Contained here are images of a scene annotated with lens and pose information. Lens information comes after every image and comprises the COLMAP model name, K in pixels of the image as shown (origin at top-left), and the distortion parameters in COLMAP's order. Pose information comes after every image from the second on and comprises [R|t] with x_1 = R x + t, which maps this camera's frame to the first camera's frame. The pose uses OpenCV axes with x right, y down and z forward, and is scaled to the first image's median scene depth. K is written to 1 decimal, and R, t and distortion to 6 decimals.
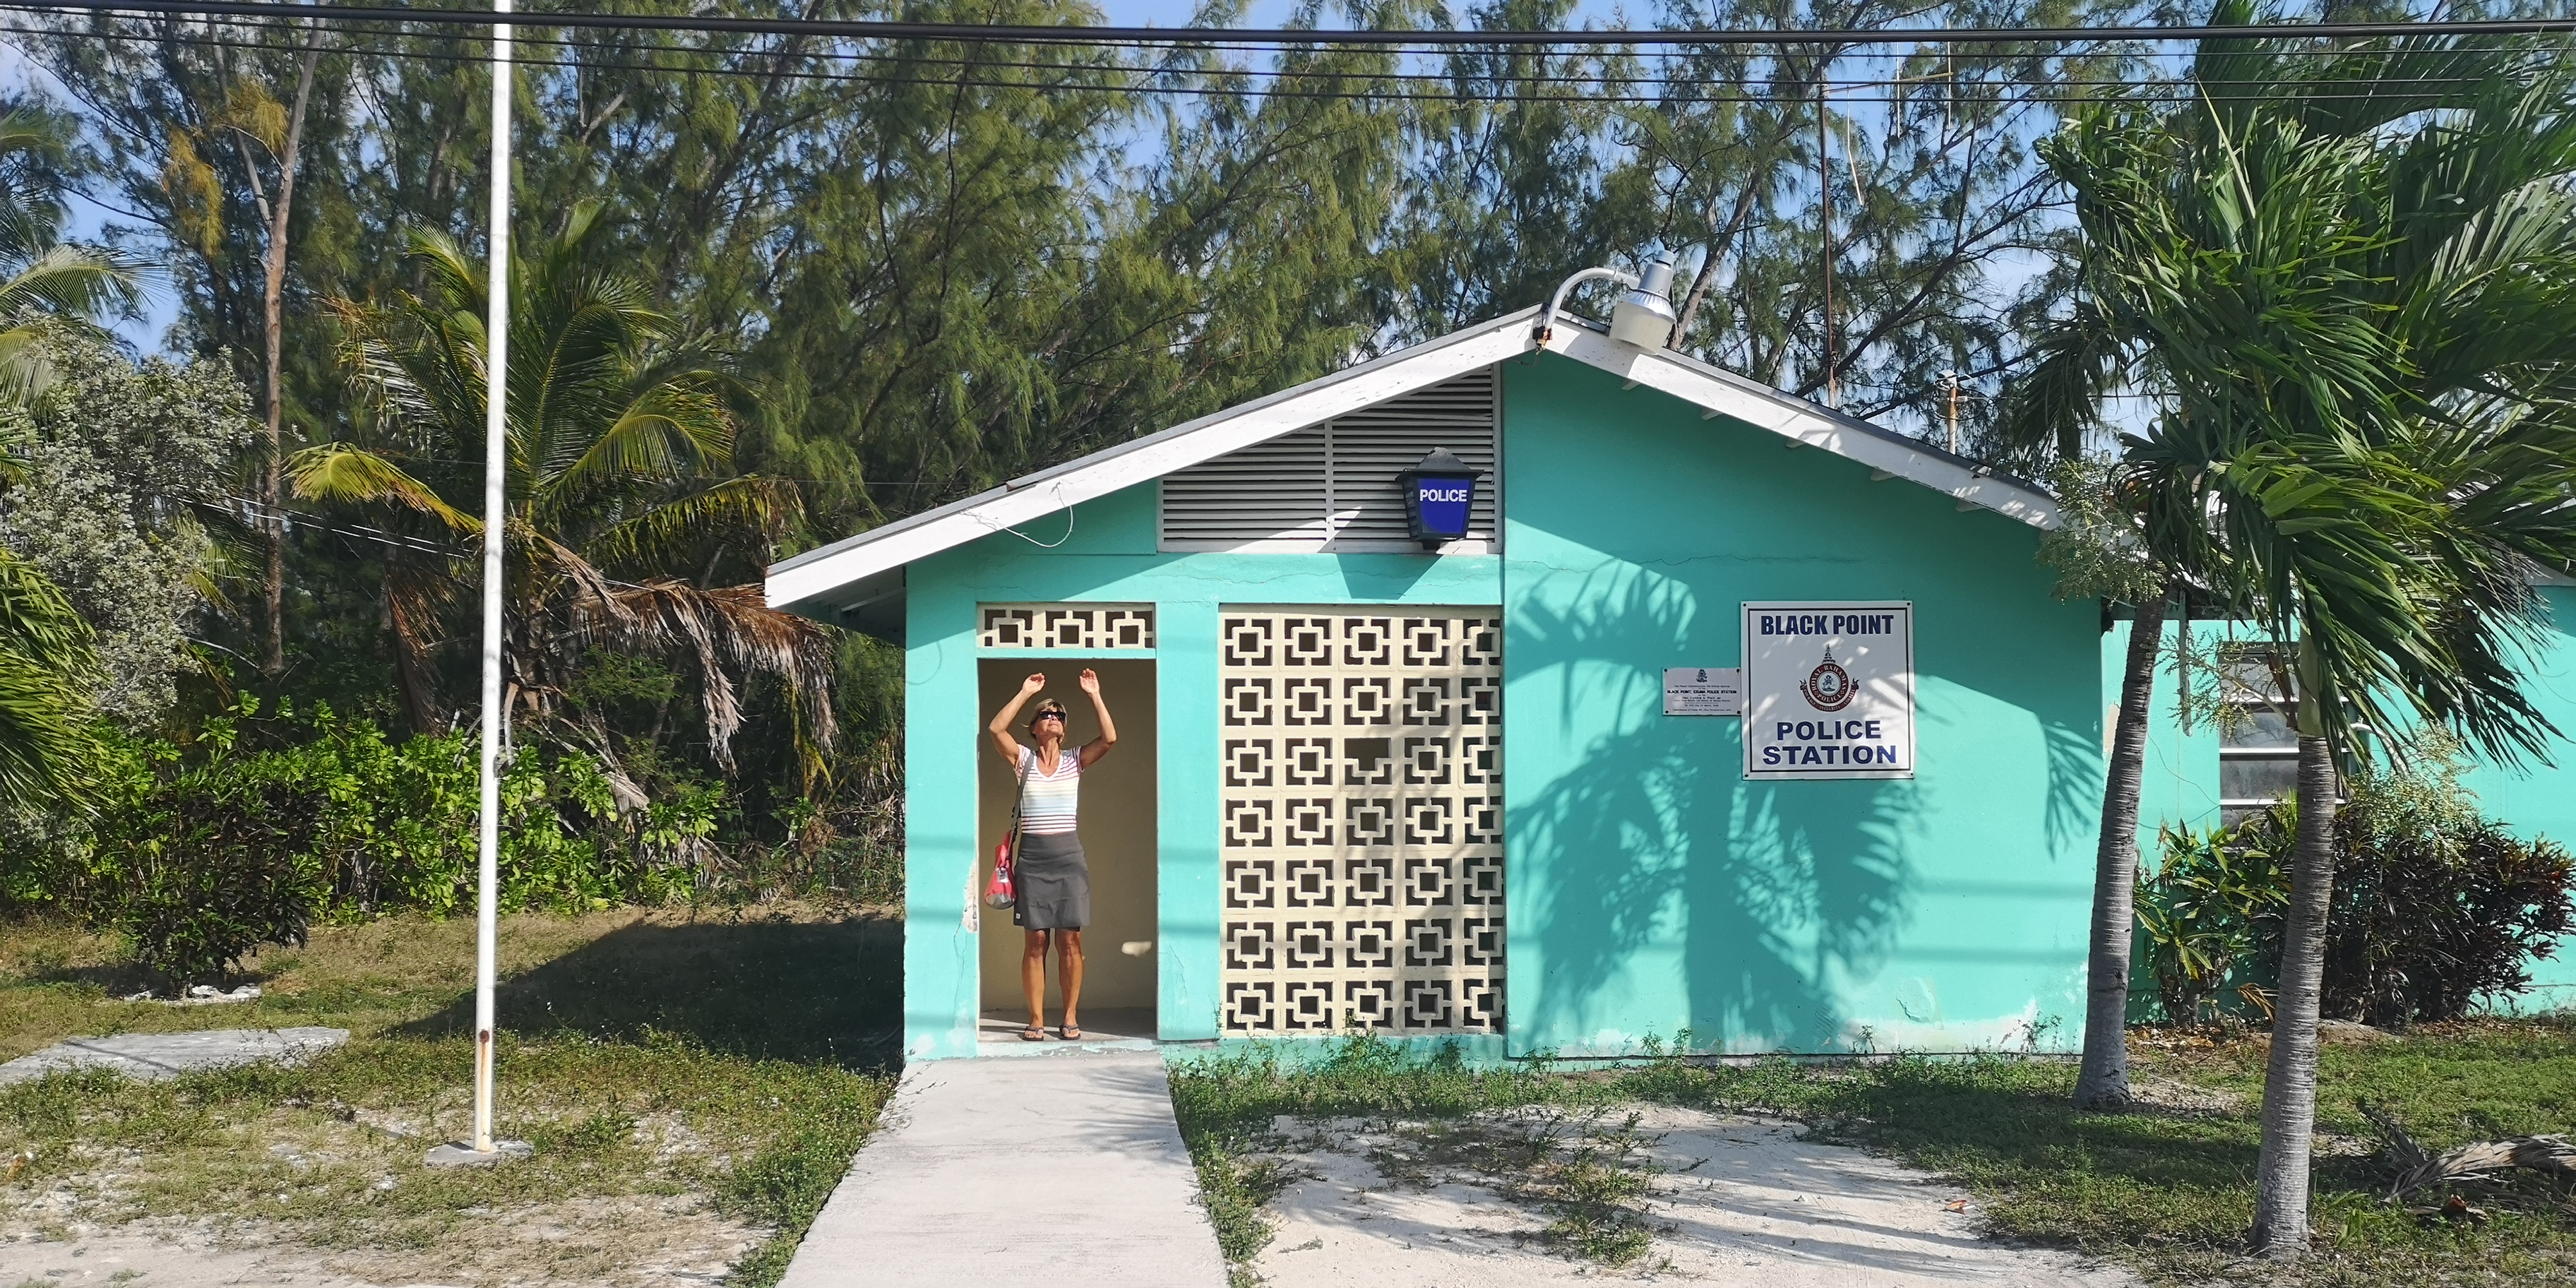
lens RADIAL K [[1993.7, 0, 1288.0], [0, 1993.7, 644.0], [0, 0, 1]] dist [0.111799, -0.178876]
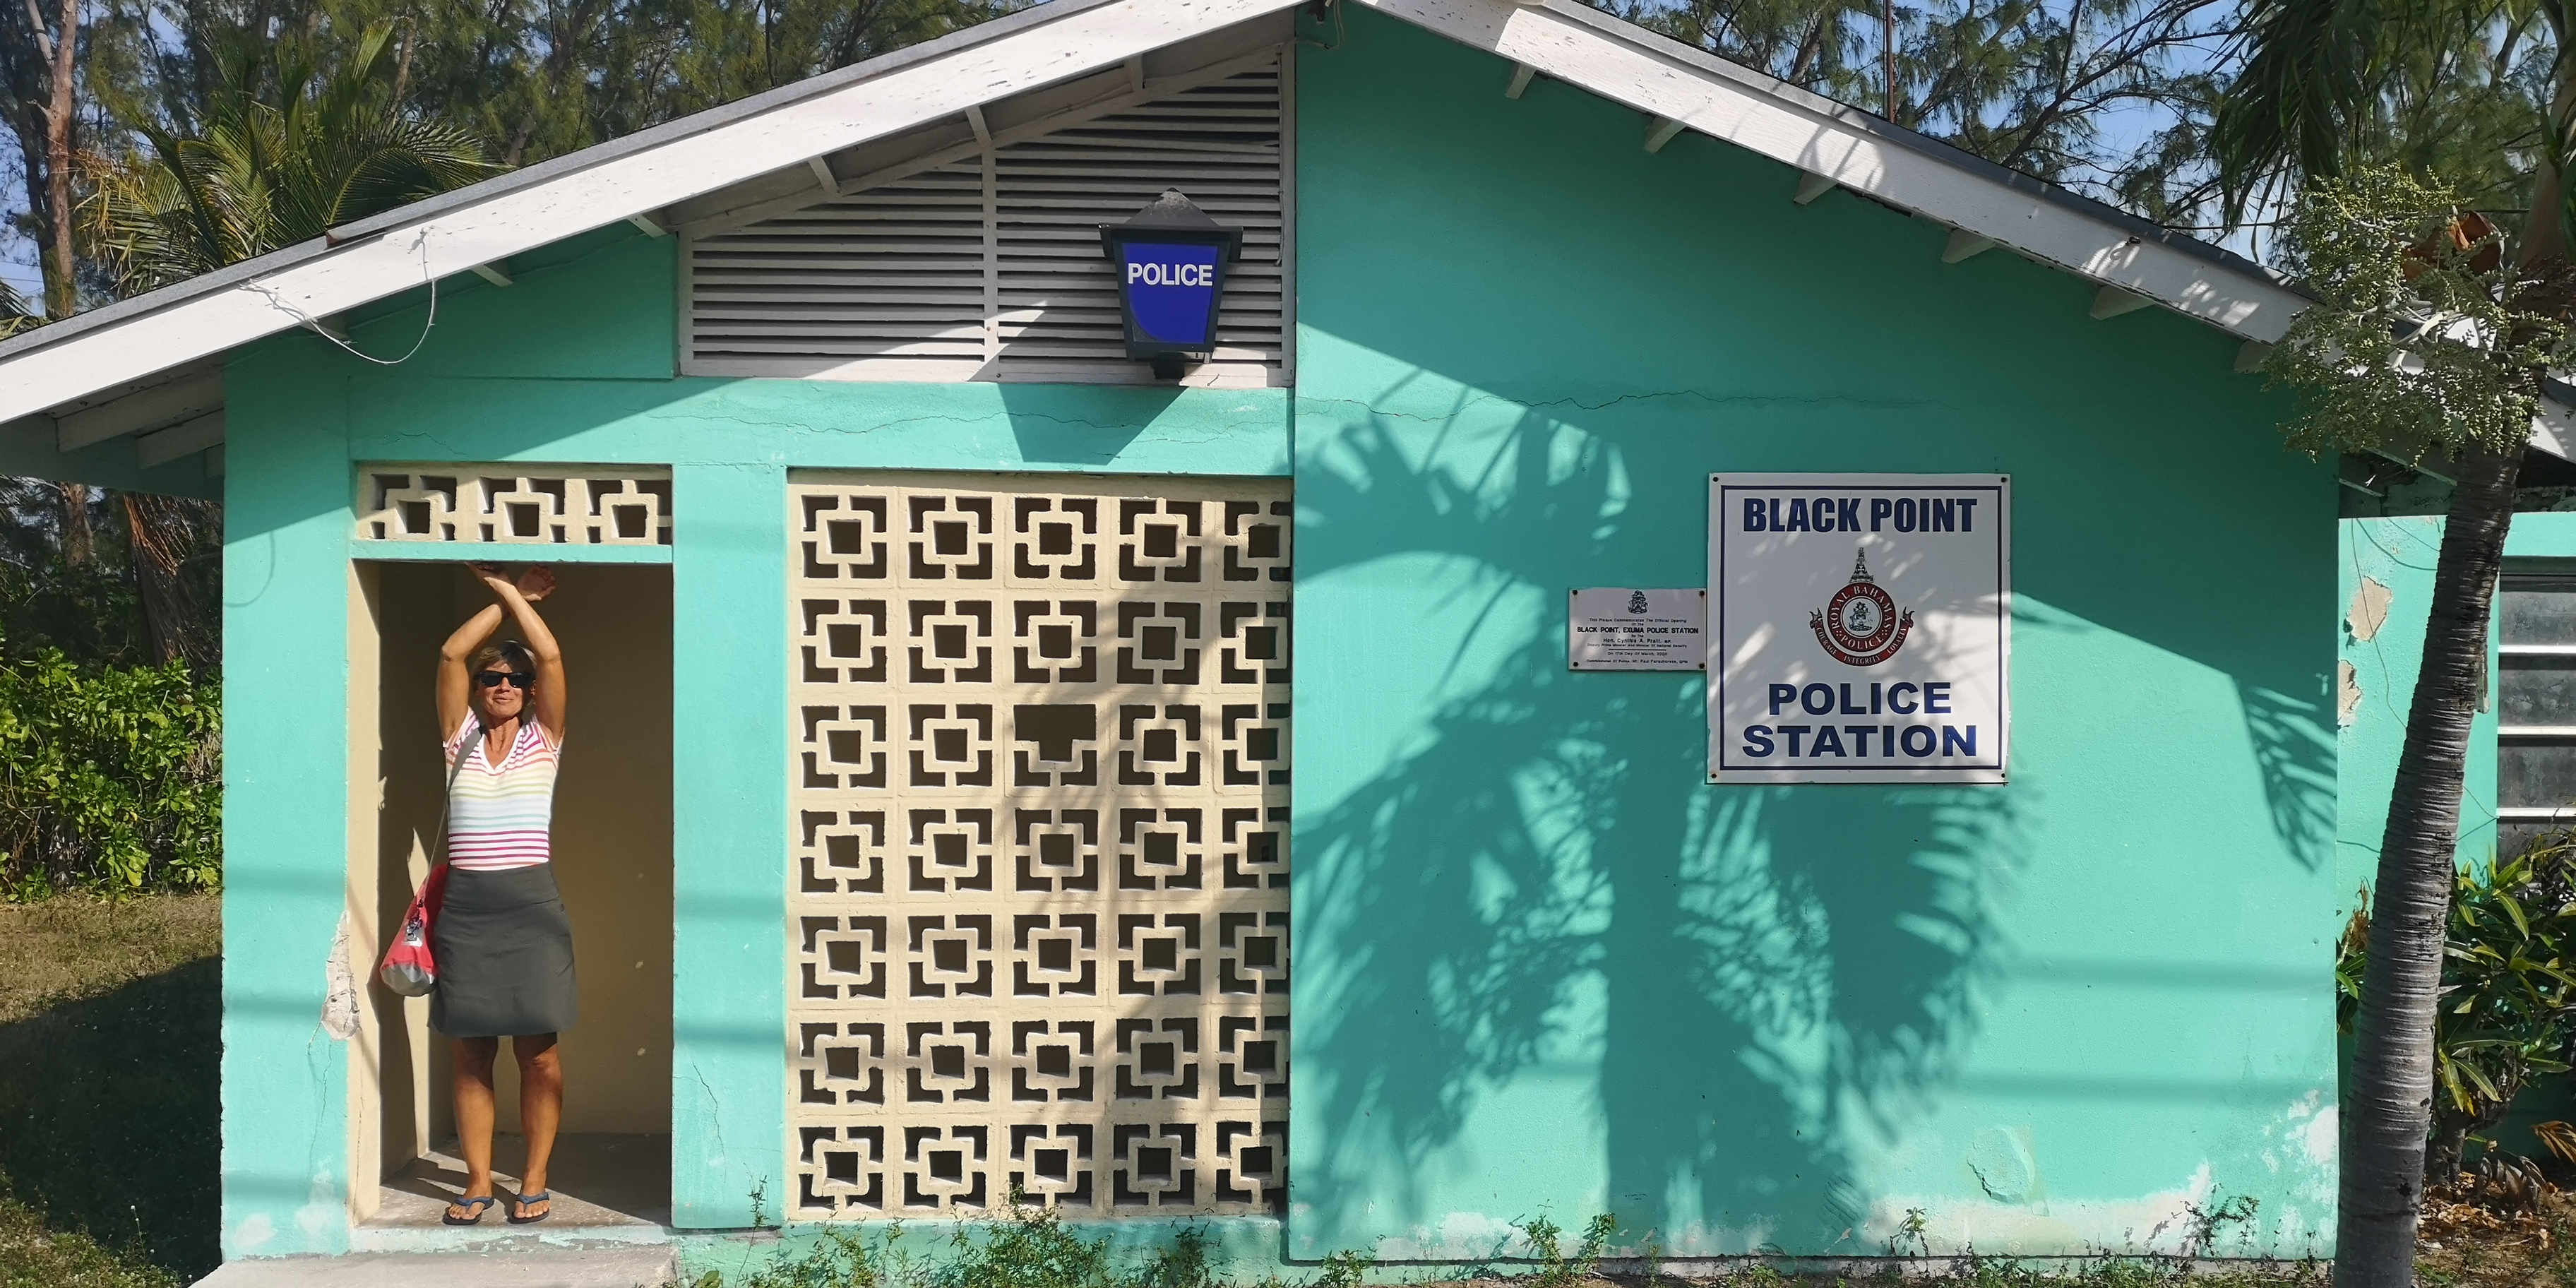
lens RADIAL K [[1993.7, 0, 1288.0], [0, 1993.7, 644.0], [0, 0, 1]] dist [0.111799, -0.178876]
pose [[0.999344, 0.009572, -0.034936, 0.127610], [-0.008349, 0.999352, 0.035005, 0.008690], [0.035248, -0.034690, 0.998776, 0.426015]]
